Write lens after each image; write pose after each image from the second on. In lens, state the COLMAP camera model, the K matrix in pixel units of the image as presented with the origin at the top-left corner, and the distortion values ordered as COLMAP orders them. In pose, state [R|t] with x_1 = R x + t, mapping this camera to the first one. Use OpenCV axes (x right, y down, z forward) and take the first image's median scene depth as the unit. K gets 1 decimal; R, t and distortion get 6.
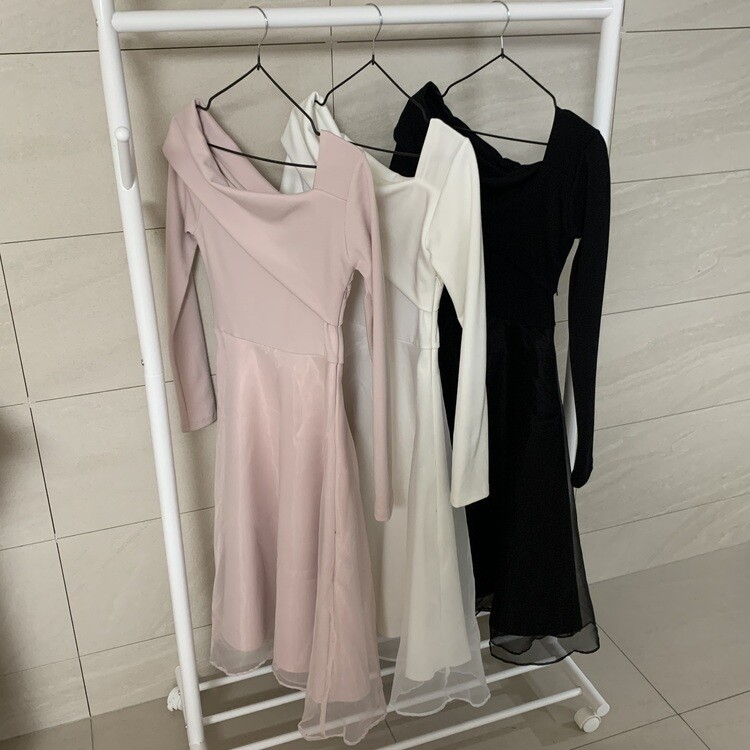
lens RADIAL K [[848.0, 0, 367.1], [0, 848.0, 376.2], [0, 0, 1]] dist [0.042235, -0.060048]
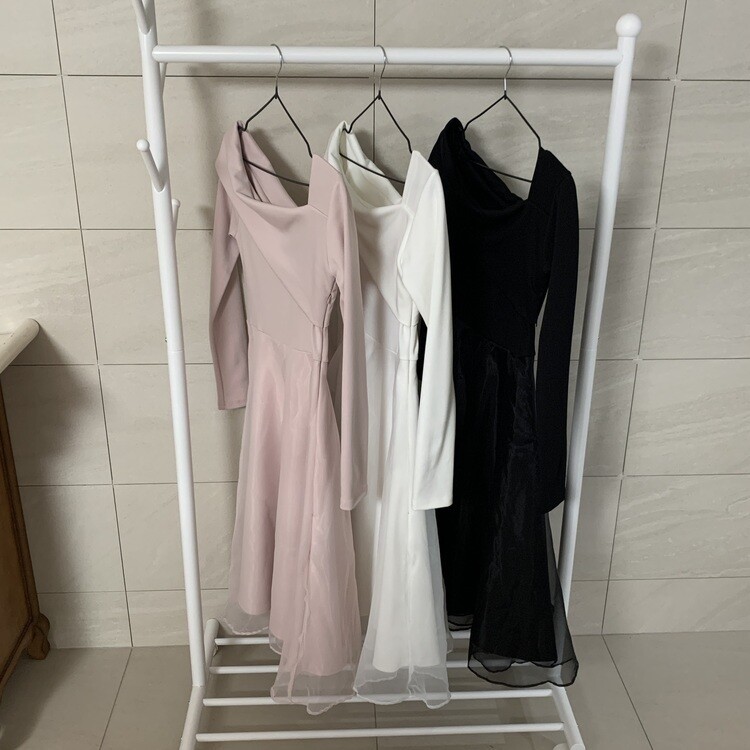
lens RADIAL K [[848.0, 0, 367.1], [0, 848.0, 376.2], [0, 0, 1]] dist [0.042235, -0.060048]
pose [[0.955514, 0.135672, -0.261888, 0.278907], [-0.143163, 0.989652, -0.009649, 0.005021], [0.257869, 0.046712, 0.965050, -0.052337]]
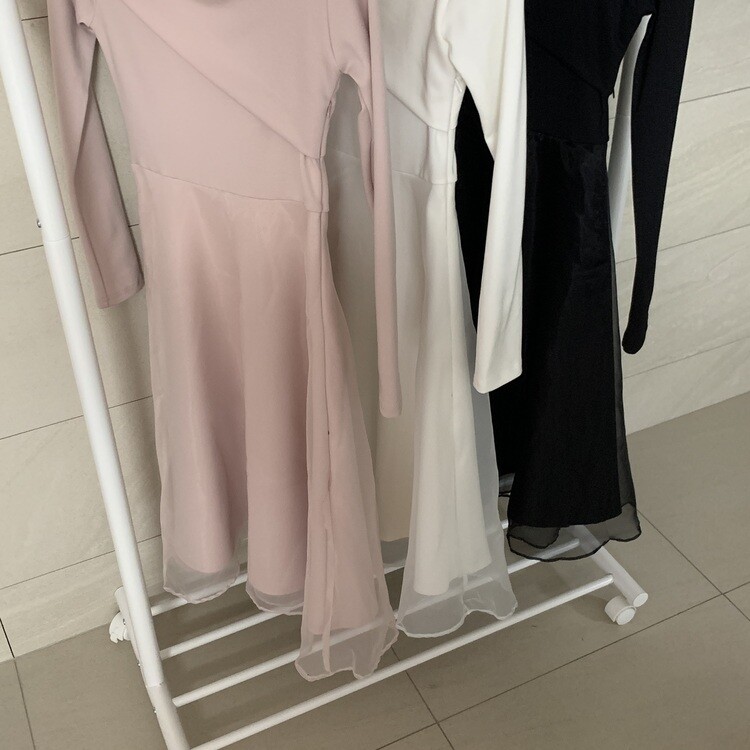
lens RADIAL K [[969.0, 0, 375.0], [0, 969.0, 375.0], [0, 0, 1]] dist [0.202268, -0.569830]
pose [[0.993998, -0.065923, 0.087306, -0.061152], [0.046968, 0.977914, 0.203664, -0.040203], [-0.098804, -0.198341, 0.975140, 0.141867]]
